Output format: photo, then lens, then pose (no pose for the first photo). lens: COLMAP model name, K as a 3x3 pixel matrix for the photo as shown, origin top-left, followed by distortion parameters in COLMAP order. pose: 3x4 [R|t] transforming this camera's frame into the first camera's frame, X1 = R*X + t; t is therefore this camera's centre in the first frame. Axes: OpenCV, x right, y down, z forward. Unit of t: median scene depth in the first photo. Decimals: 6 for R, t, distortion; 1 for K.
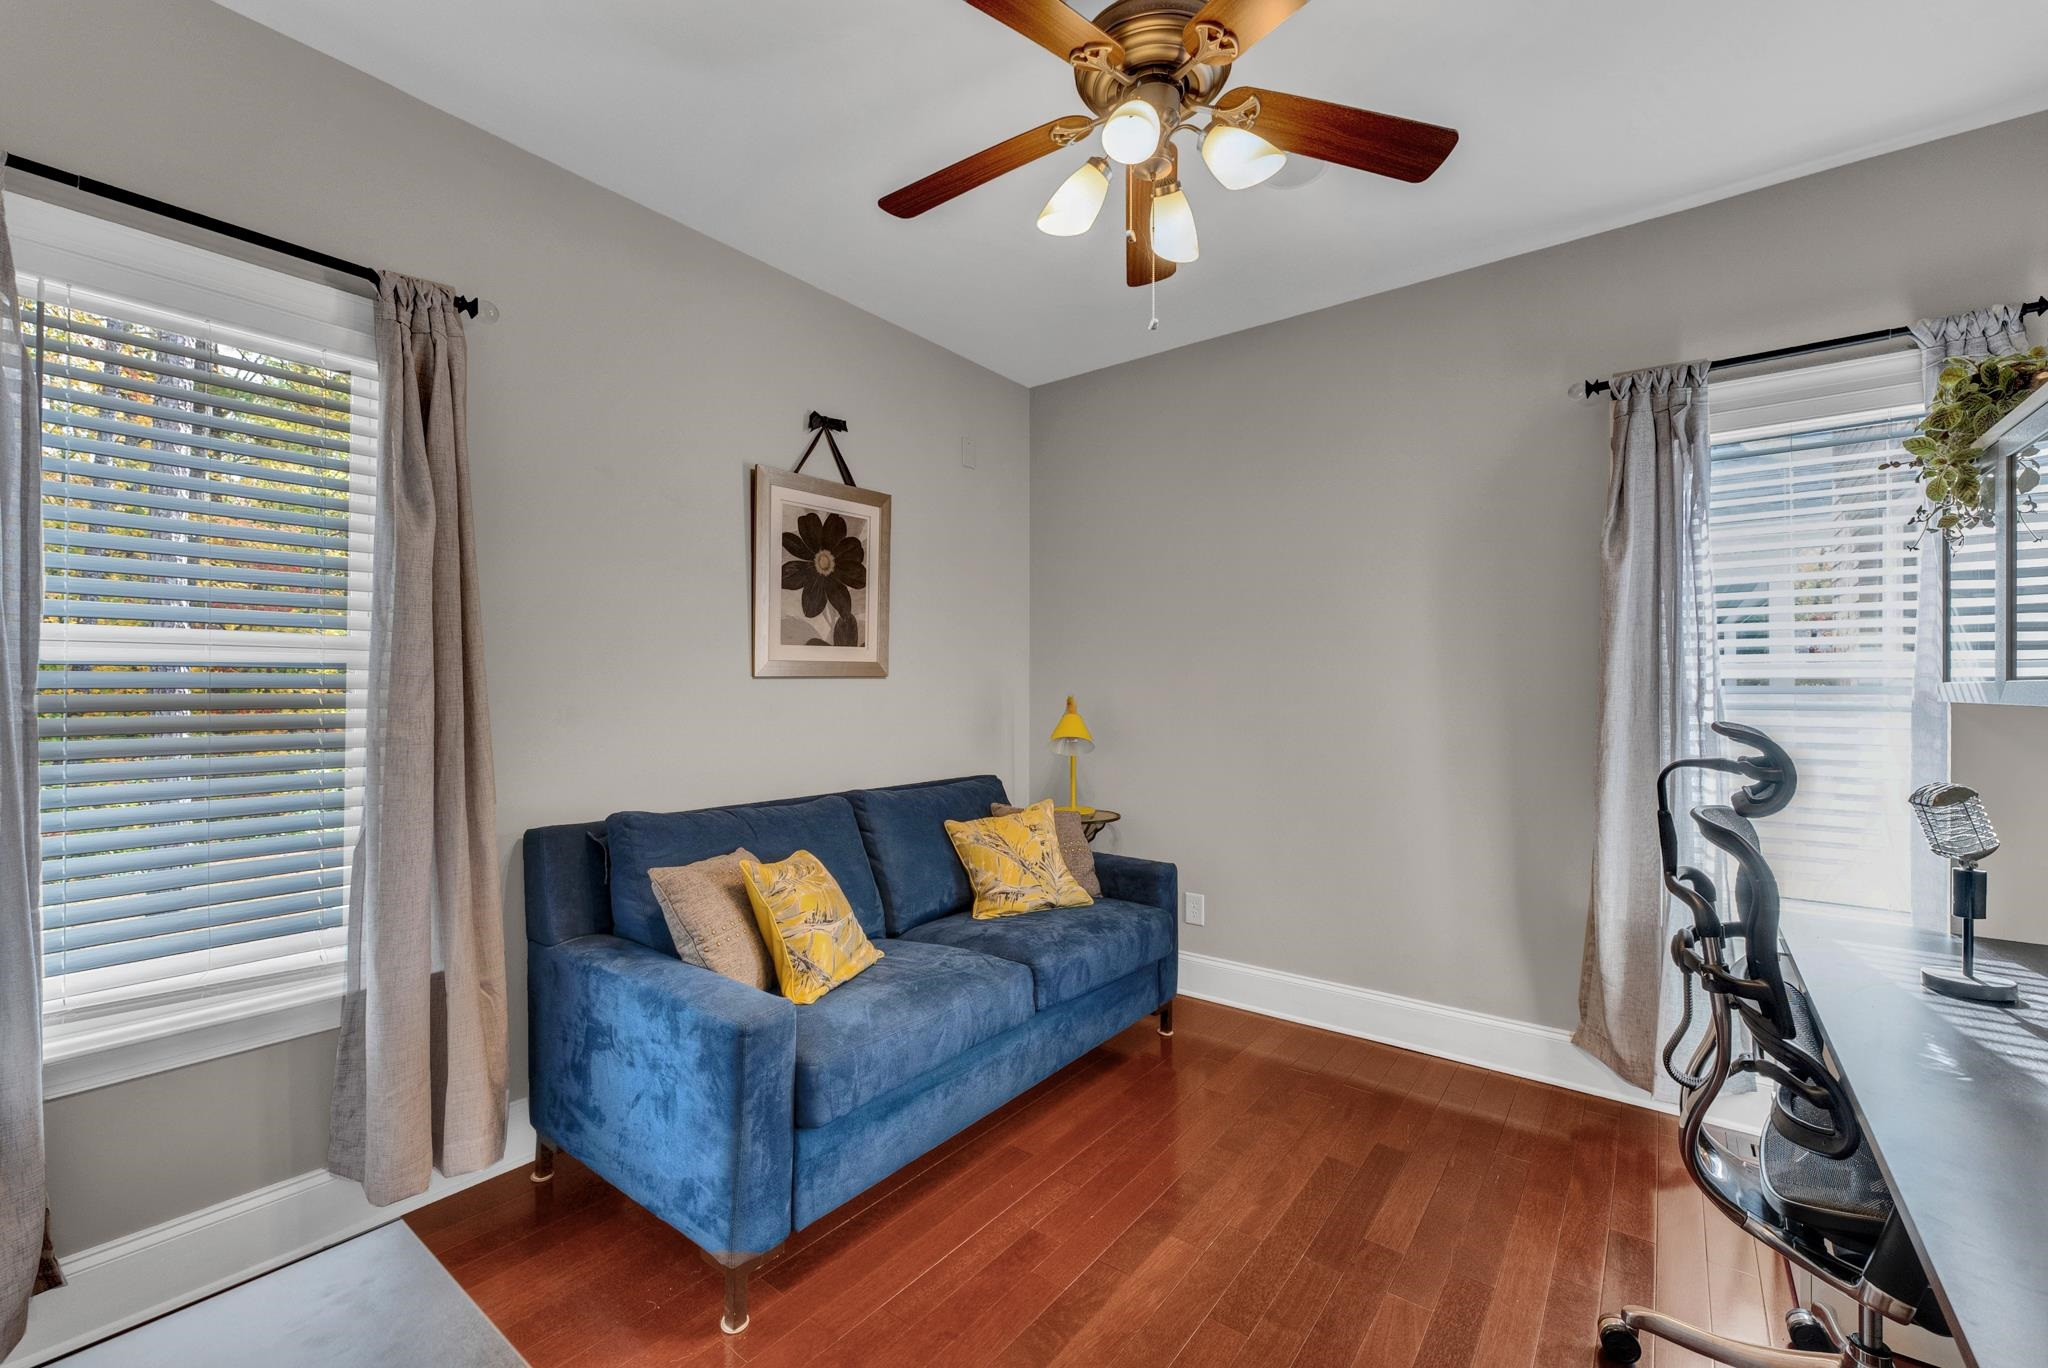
lens RADIAL K [[826.7, 0, 1016.9], [0, 826.7, 685.3], [0, 0, 1]] dist [-0.001054, -0.000095]
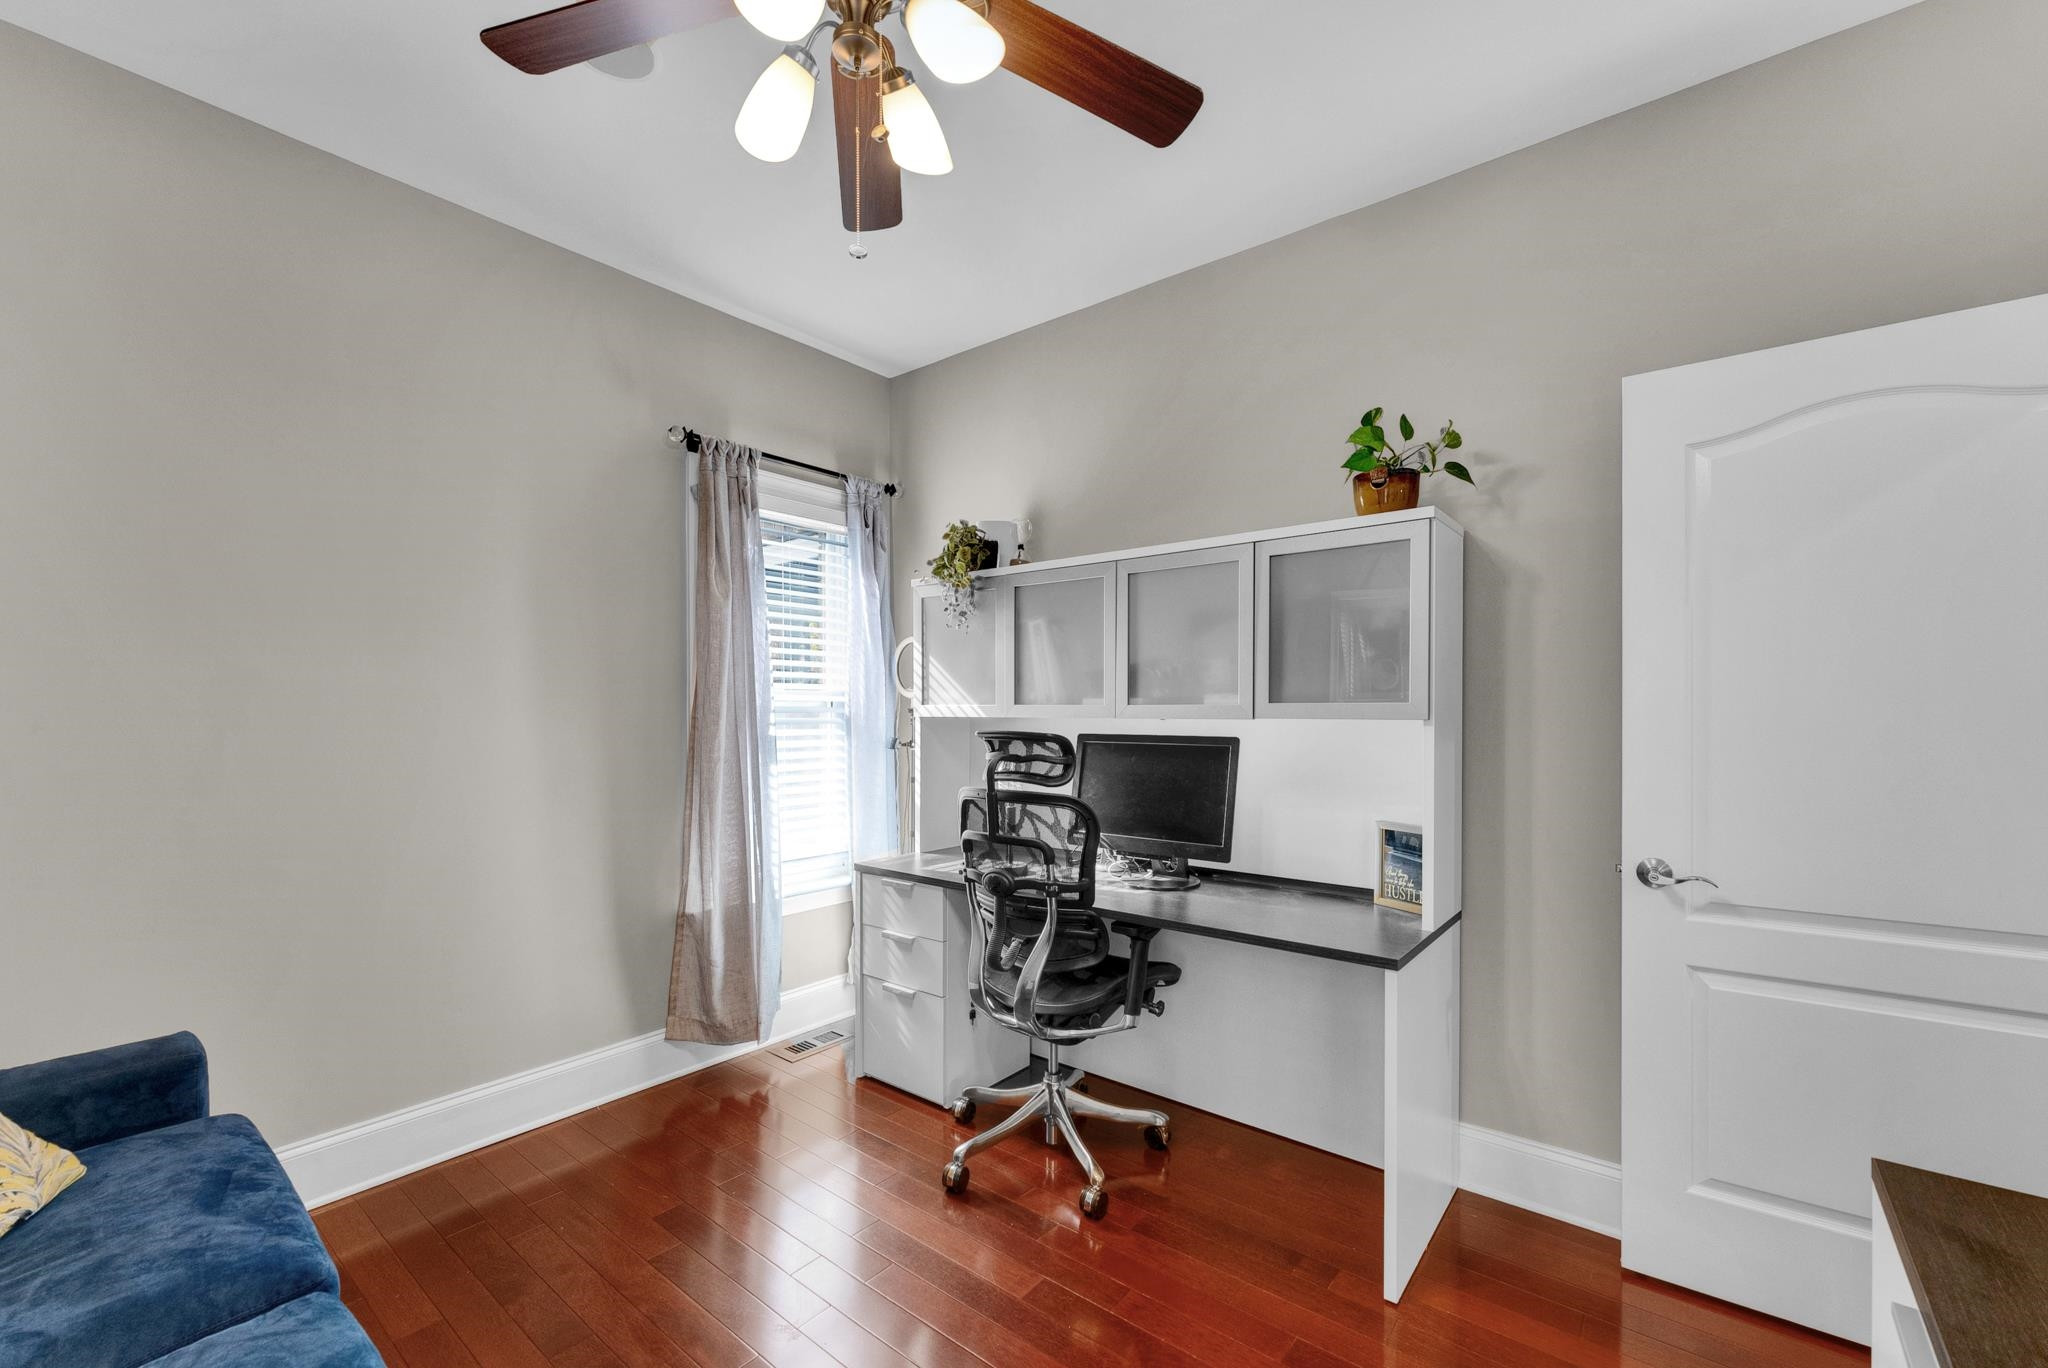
lens RADIAL K [[852.9, 0, 1028.5], [0, 852.9, 689.9], [0, 0, 1]] dist [0.000366, -0.000038]
pose [[0.016151, 0.016700, 0.999730, -0.447159], [-0.014826, 0.999755, -0.016460, -0.008262], [-0.999760, -0.014556, 0.016395, 0.538677]]
